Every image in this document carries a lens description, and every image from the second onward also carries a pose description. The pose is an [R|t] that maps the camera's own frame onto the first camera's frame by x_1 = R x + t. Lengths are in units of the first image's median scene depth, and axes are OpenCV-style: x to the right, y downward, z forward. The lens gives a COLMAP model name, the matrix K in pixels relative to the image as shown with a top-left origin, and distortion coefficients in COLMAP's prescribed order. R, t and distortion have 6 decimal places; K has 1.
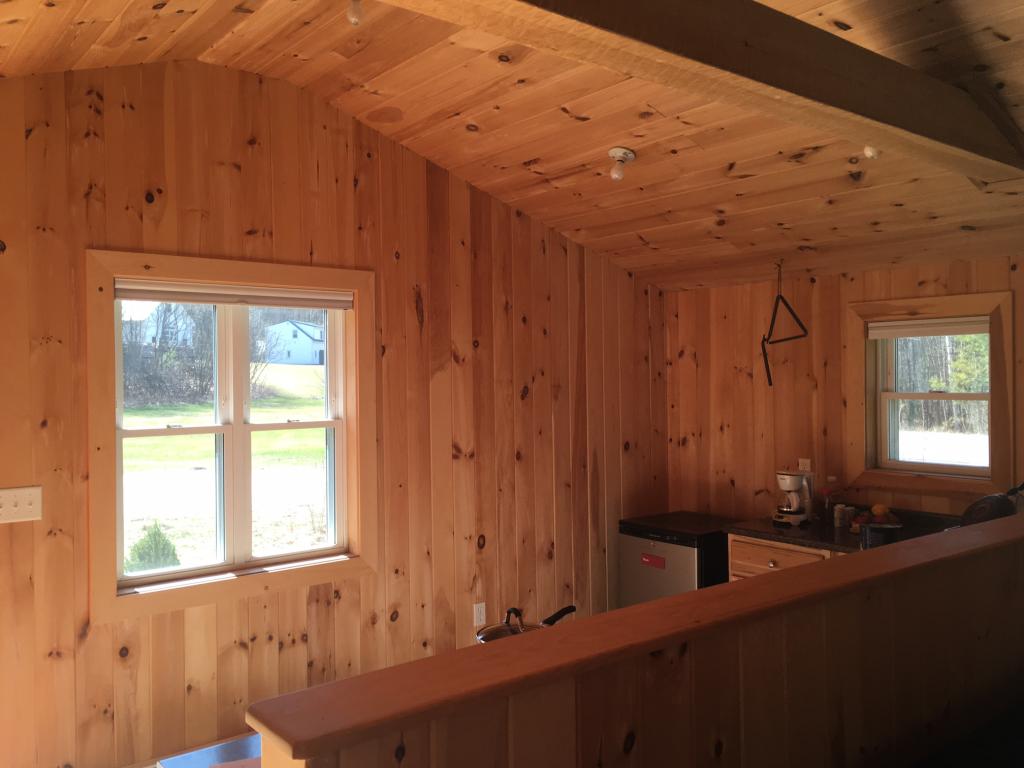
lens RADIAL K [[869.0, 0, 512.8], [0, 869.0, 385.3], [0, 0, 1]] dist [0.077192, -0.096180]
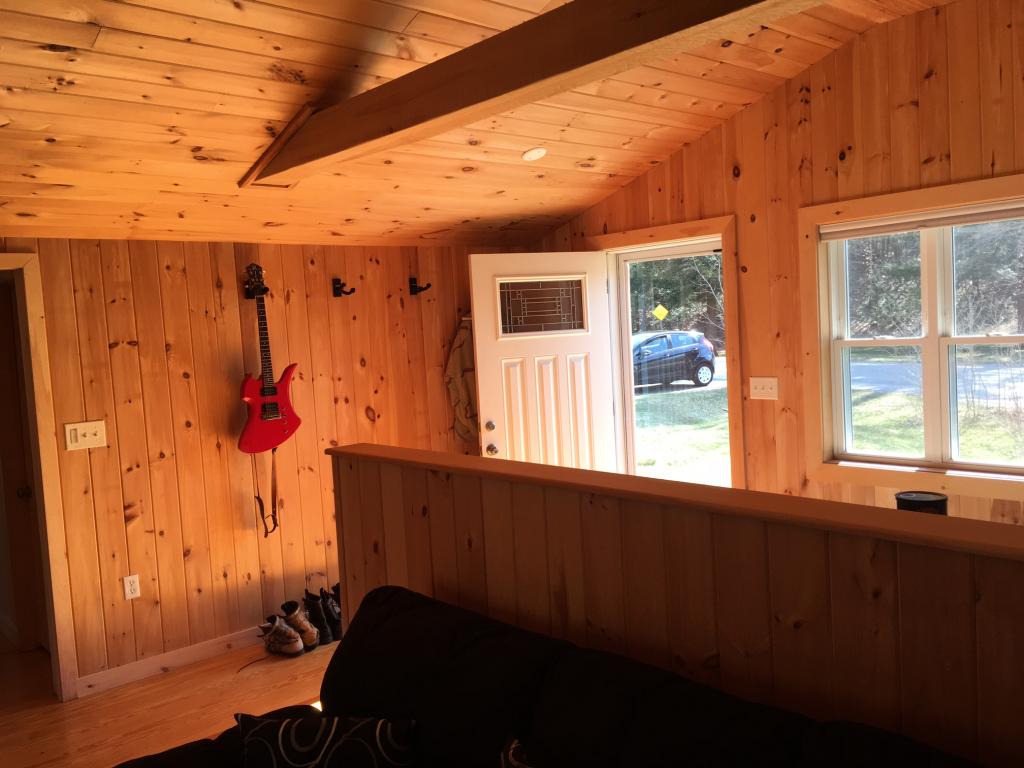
lens RADIAL K [[869.0, 0, 512.7], [0, 869.0, 382.6], [0, 0, 1]] dist [0.077192, -0.096180]
pose [[0.050780, 0.074292, -0.995943, 0.843923], [0.044850, 0.996054, 0.076587, -0.008343], [0.997702, -0.048557, 0.047247, 0.457619]]
